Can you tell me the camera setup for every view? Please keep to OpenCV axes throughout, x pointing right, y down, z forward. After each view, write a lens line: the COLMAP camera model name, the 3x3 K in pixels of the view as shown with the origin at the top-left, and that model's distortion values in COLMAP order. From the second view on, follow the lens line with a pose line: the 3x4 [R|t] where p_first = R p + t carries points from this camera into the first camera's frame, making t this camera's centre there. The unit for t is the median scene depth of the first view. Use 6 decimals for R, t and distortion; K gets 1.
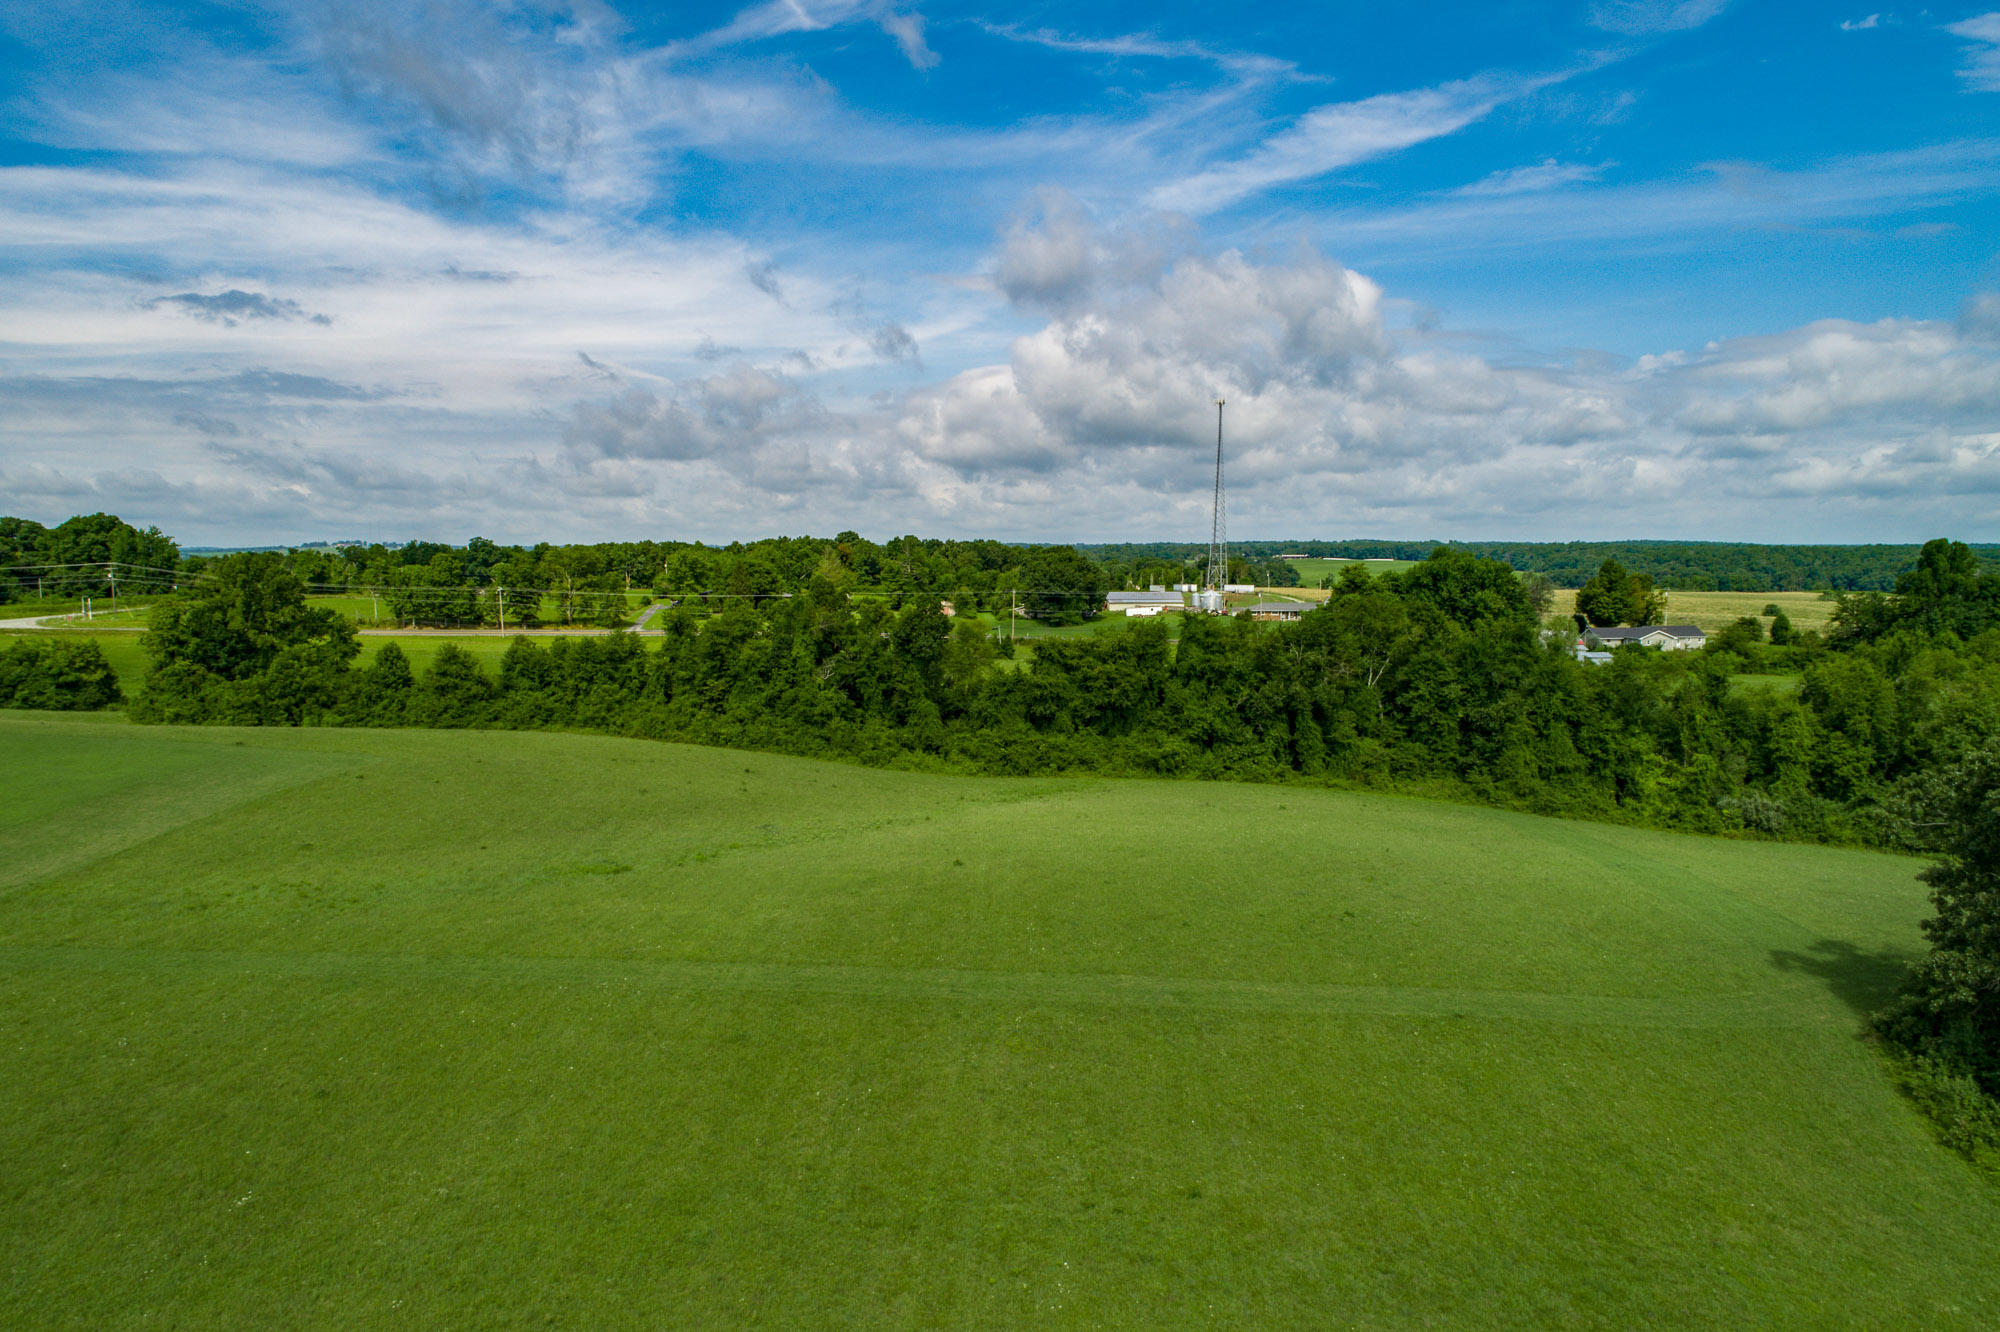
lens RADIAL K [[1327.0, 0, 1008.7], [0, 1327.0, 671.5], [0, 0, 1]] dist [-0.013795, 0.009689]
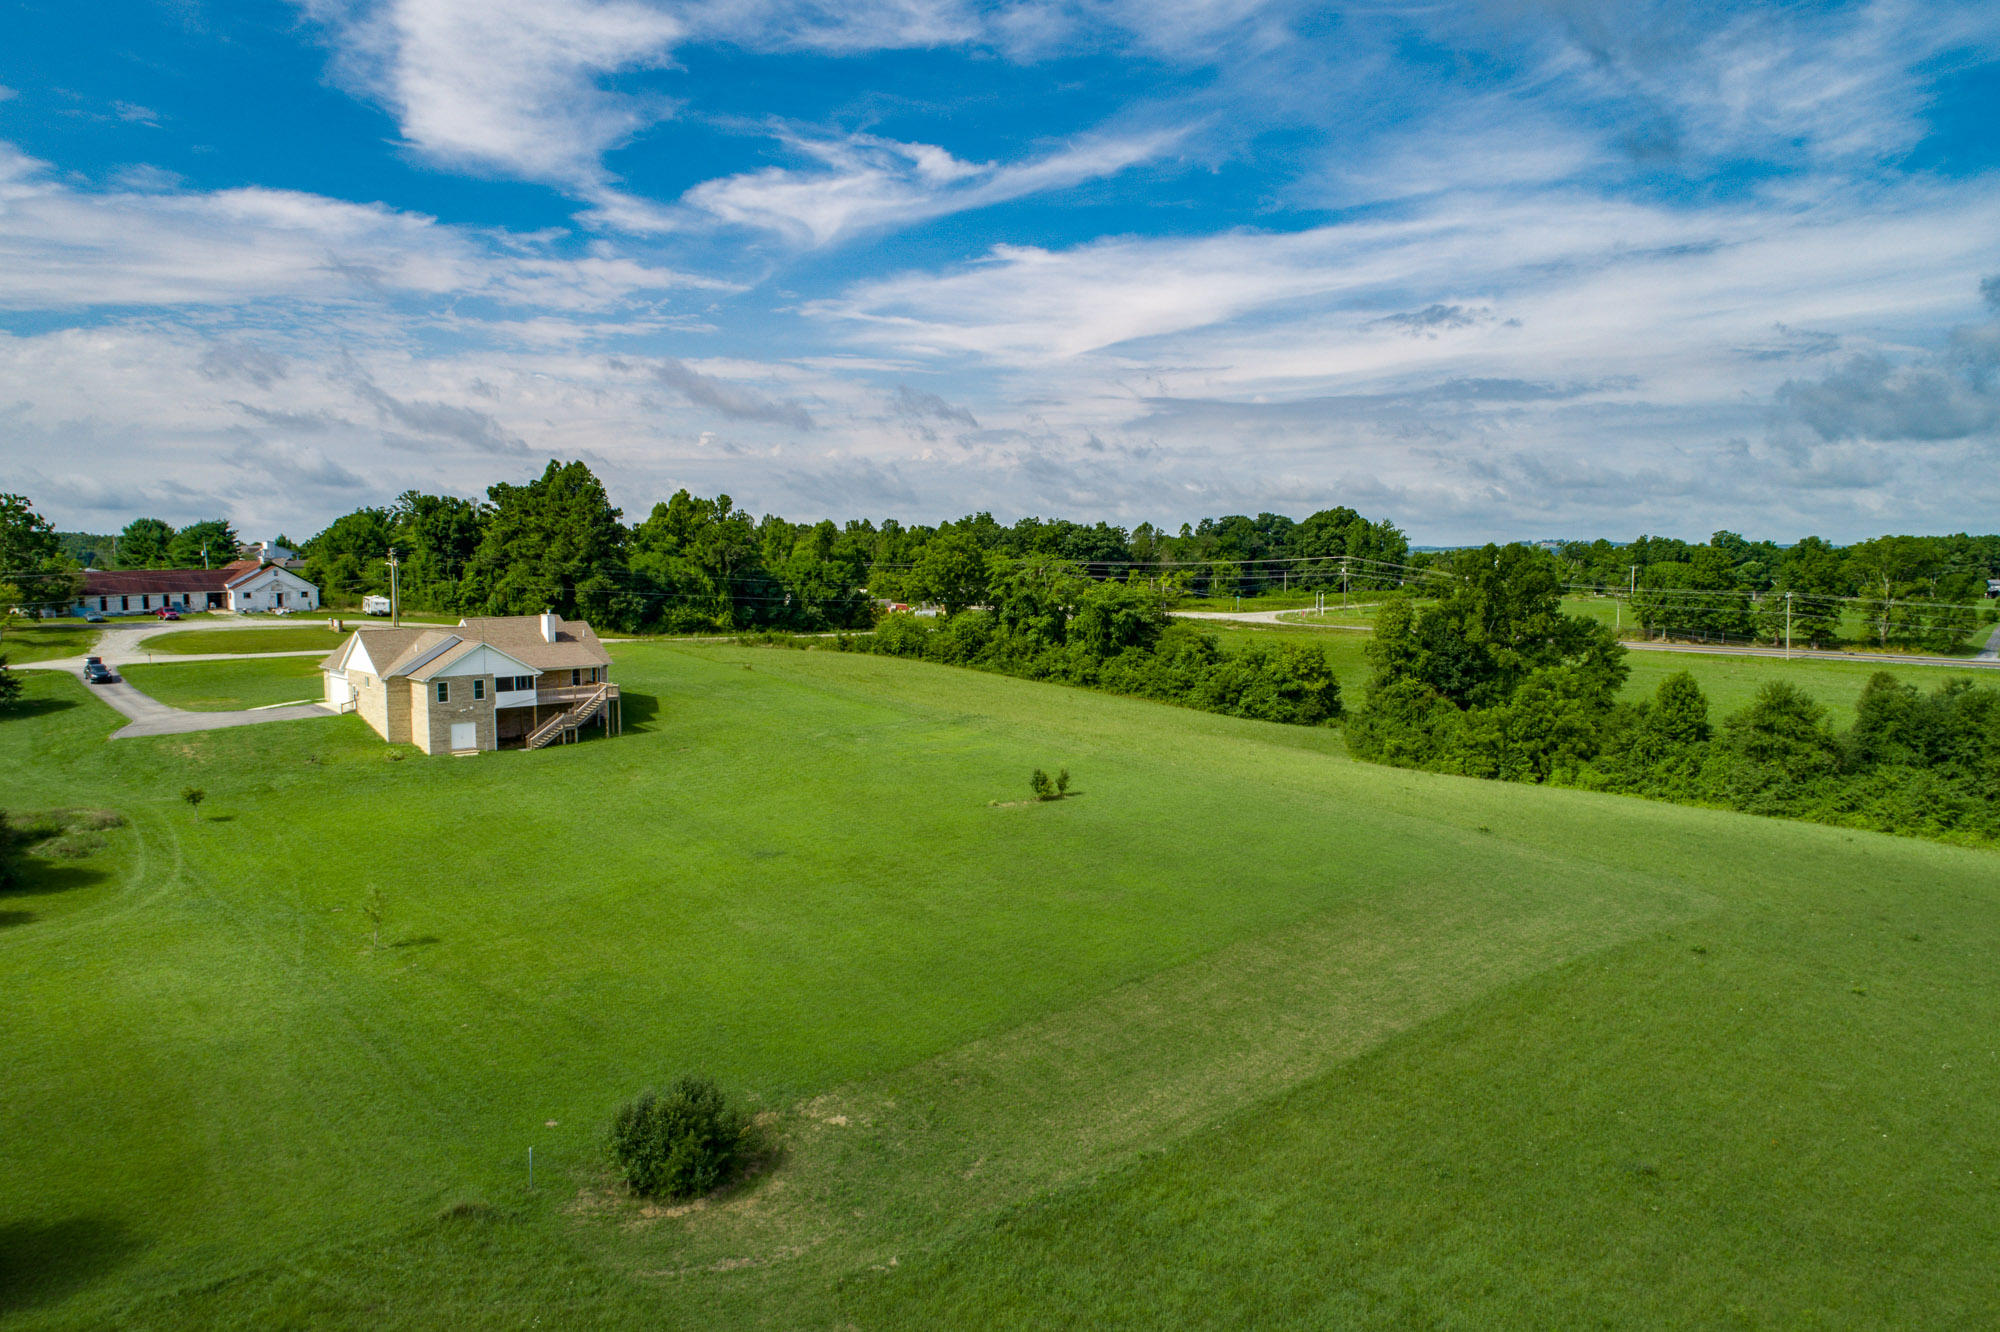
lens RADIAL K [[1327.0, 0, 1004.5], [0, 1327.0, 647.9], [0, 0, 1]] dist [-0.013795, 0.009689]
pose [[0.659907, 0.056630, -0.749210, -0.176483], [-0.069468, 0.997483, 0.014208, -0.019096], [0.748129, 0.042670, 0.662180, 0.269461]]
